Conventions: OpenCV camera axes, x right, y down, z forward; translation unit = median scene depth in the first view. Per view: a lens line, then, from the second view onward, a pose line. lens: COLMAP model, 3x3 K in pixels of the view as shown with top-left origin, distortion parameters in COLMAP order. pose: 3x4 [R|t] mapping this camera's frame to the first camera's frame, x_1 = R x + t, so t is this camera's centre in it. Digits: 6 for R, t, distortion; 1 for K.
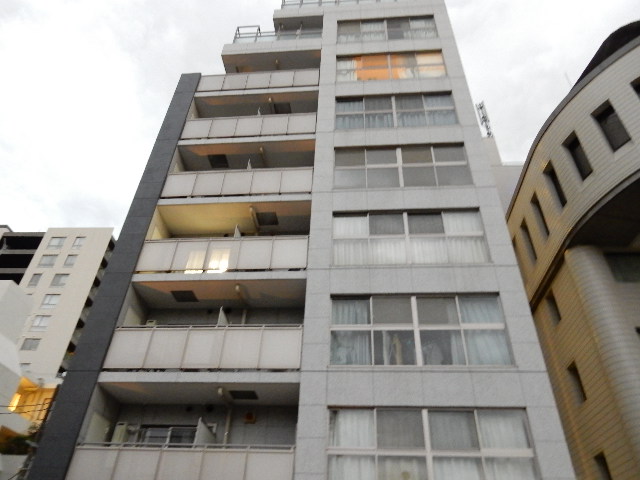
lens RADIAL K [[467.4, 0, 315.3], [0, 467.4, 245.4], [0, 0, 1]] dist [-0.006243, 0.001227]
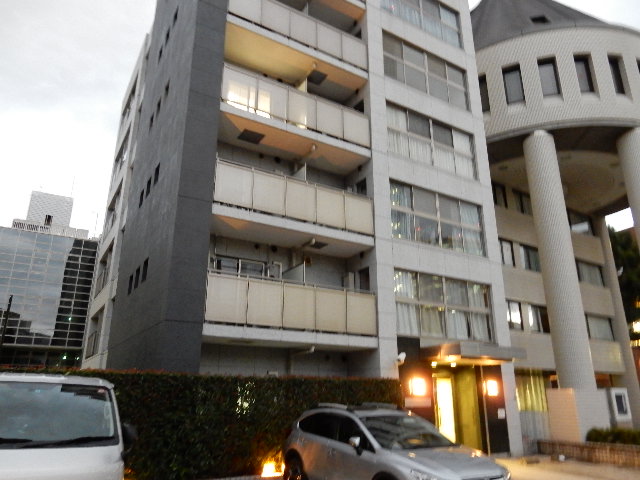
lens RADIAL K [[467.4, 0, 321.8], [0, 467.4, 242.0], [0, 0, 1]] dist [-0.006243, 0.001227]
pose [[0.809261, 0.152711, 0.567253, -0.779298], [-0.342003, 0.907580, 0.243581, 0.020773], [-0.477630, -0.391123, 0.786697, 0.065693]]
